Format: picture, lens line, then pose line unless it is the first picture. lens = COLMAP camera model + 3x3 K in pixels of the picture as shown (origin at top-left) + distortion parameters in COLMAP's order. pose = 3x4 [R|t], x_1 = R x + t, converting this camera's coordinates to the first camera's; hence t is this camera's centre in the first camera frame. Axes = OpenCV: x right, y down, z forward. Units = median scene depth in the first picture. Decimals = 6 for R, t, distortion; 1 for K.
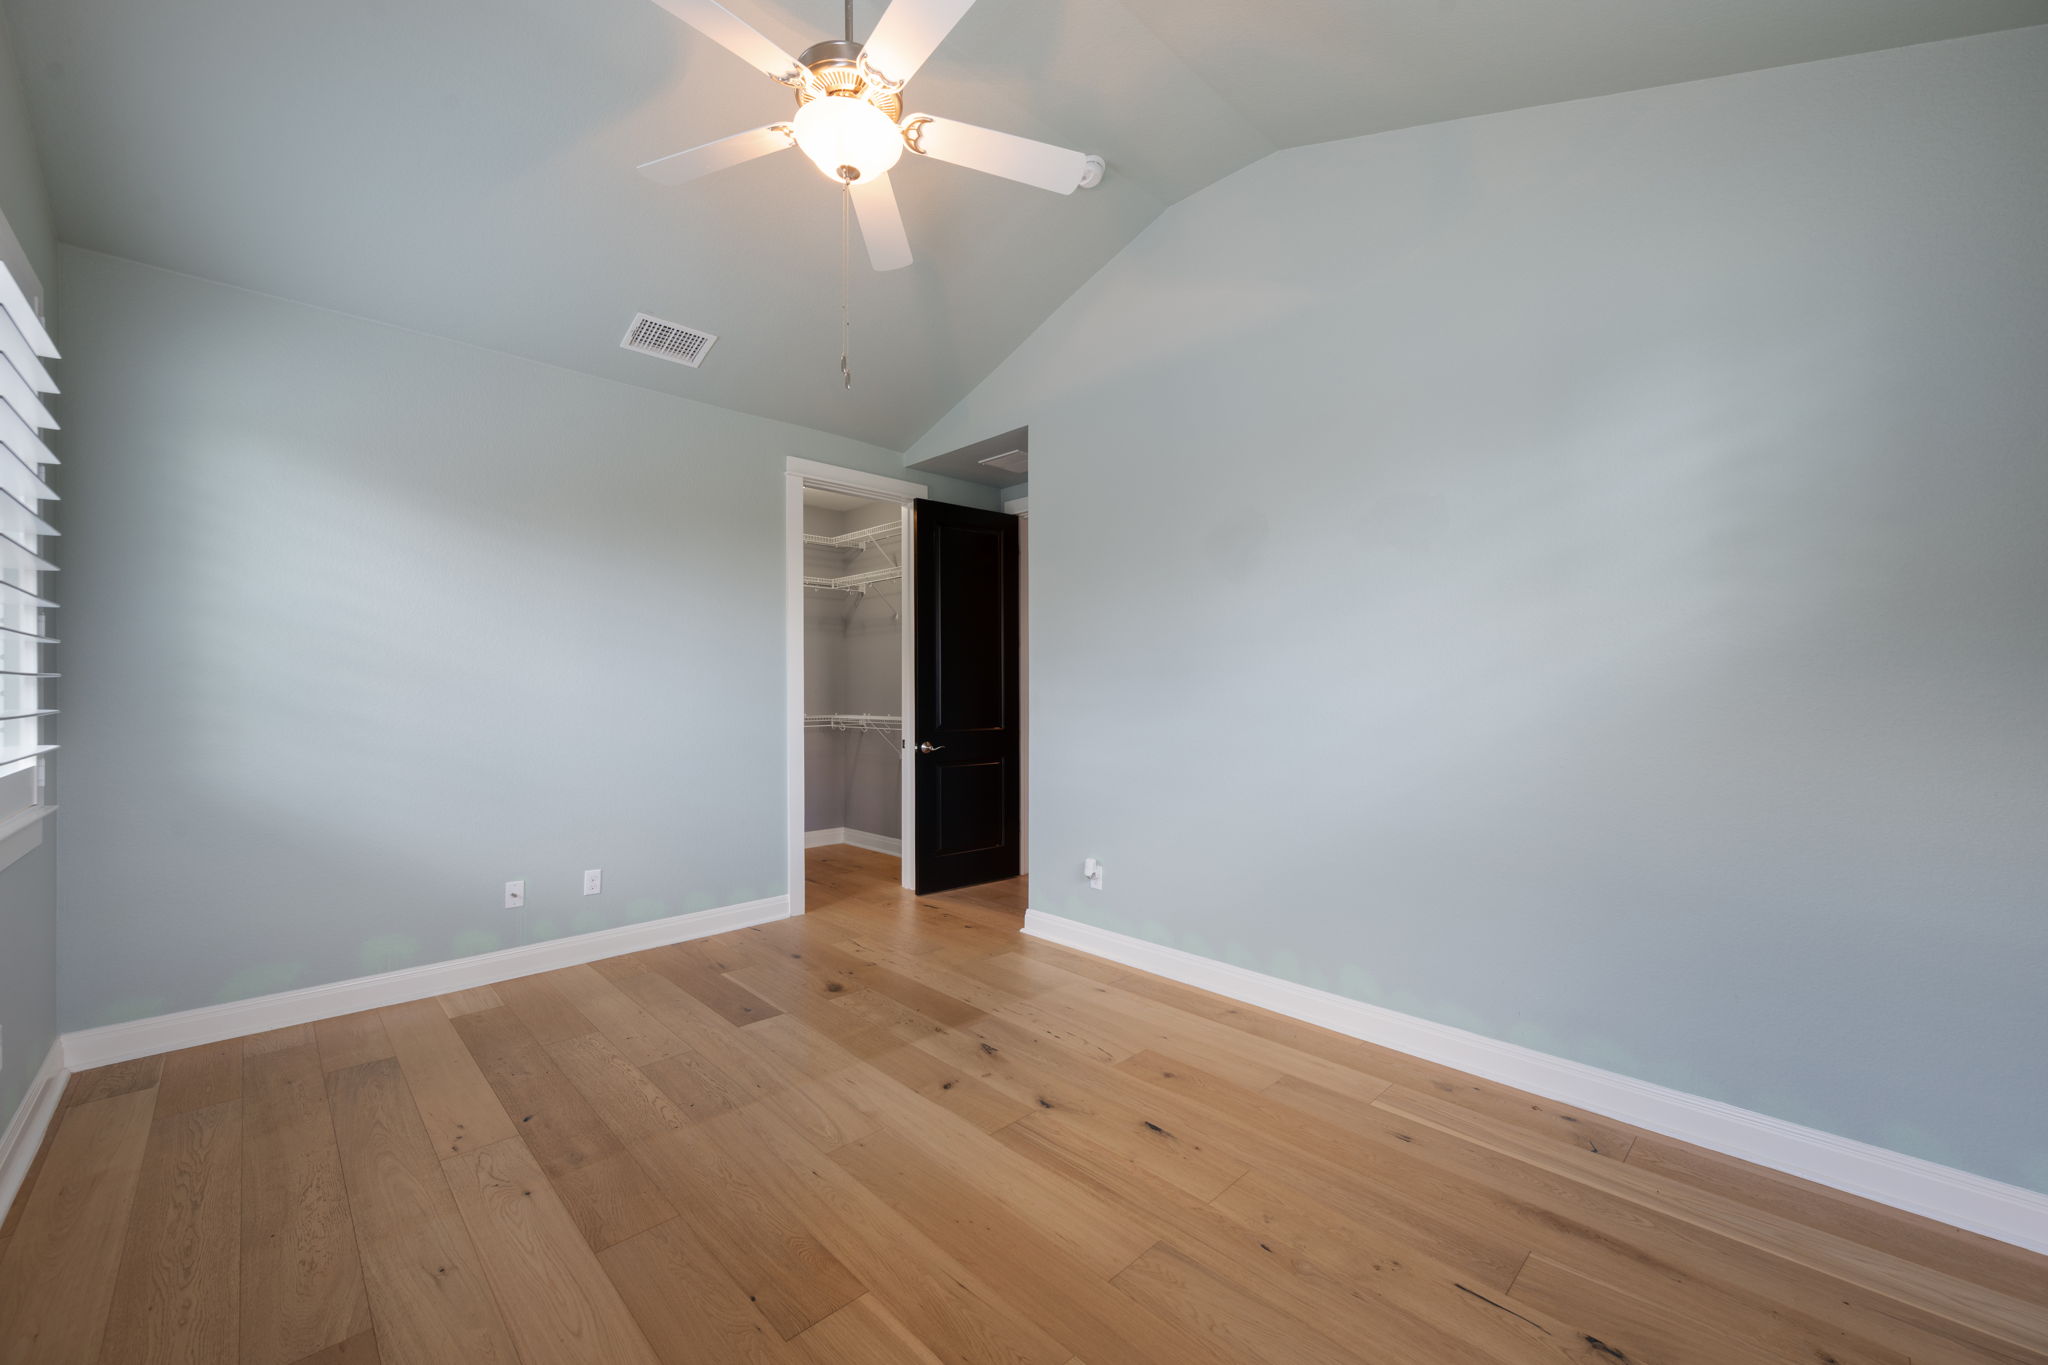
lens RADIAL K [[799.3, 0, 1022.3], [0, 799.3, 680.9], [0, 0, 1]] dist [-0.001957, -0.000175]
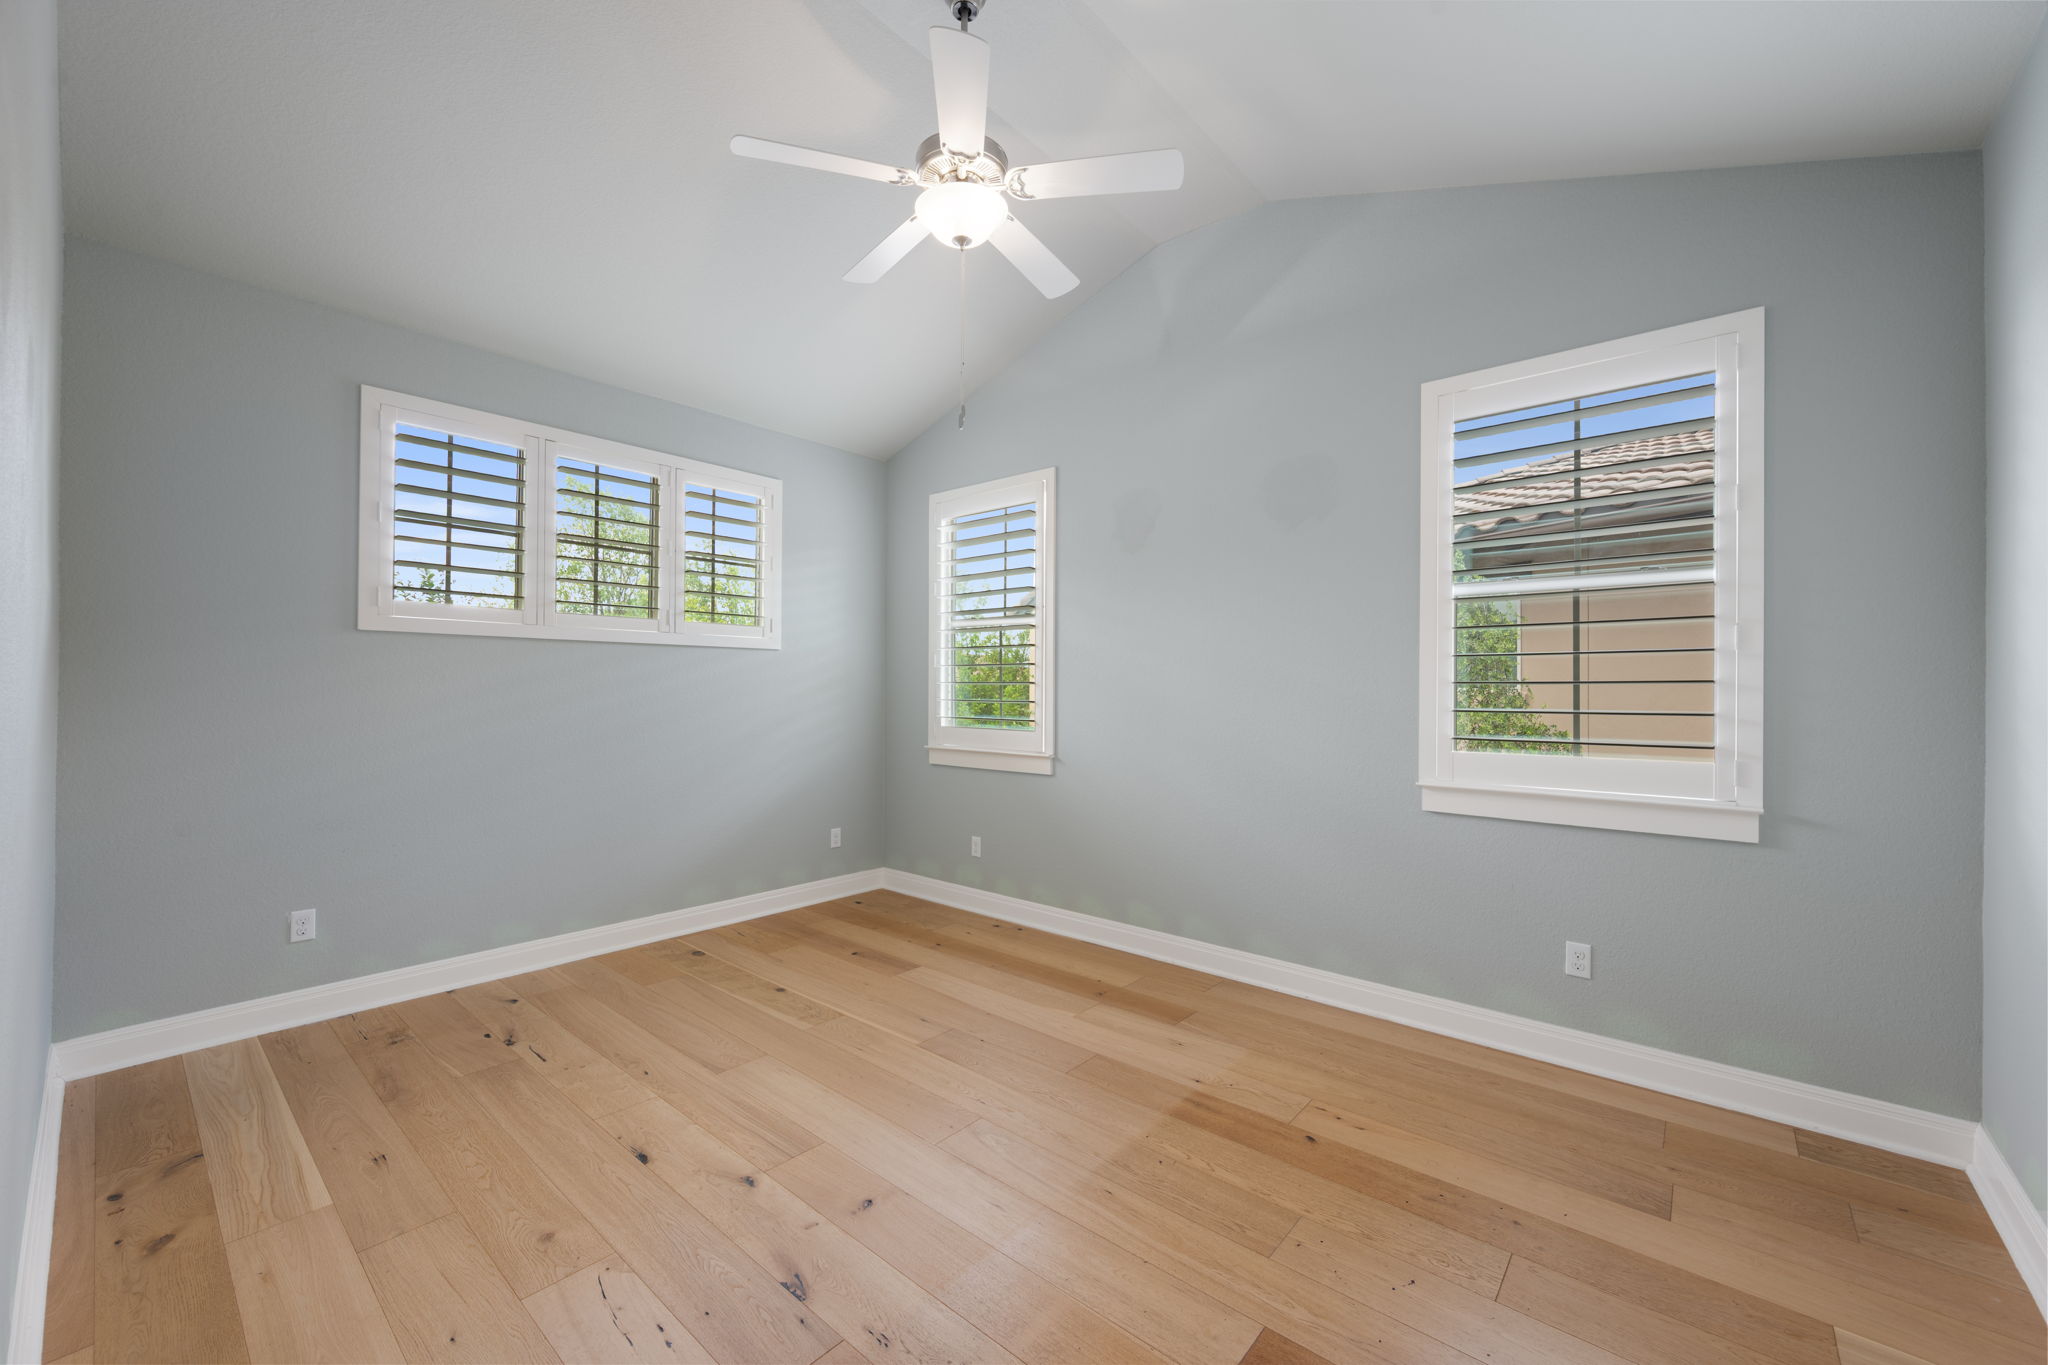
lens RADIAL K [[799.3, 0, 1022.3], [0, 799.3, 680.9], [0, 0, 1]] dist [-0.001957, -0.000175]
pose [[-0.995887, -0.005850, -0.090410, -0.195044], [-0.004257, 0.999833, -0.017793, 0.018246], [0.090499, -0.017335, -0.995746, 2.047408]]
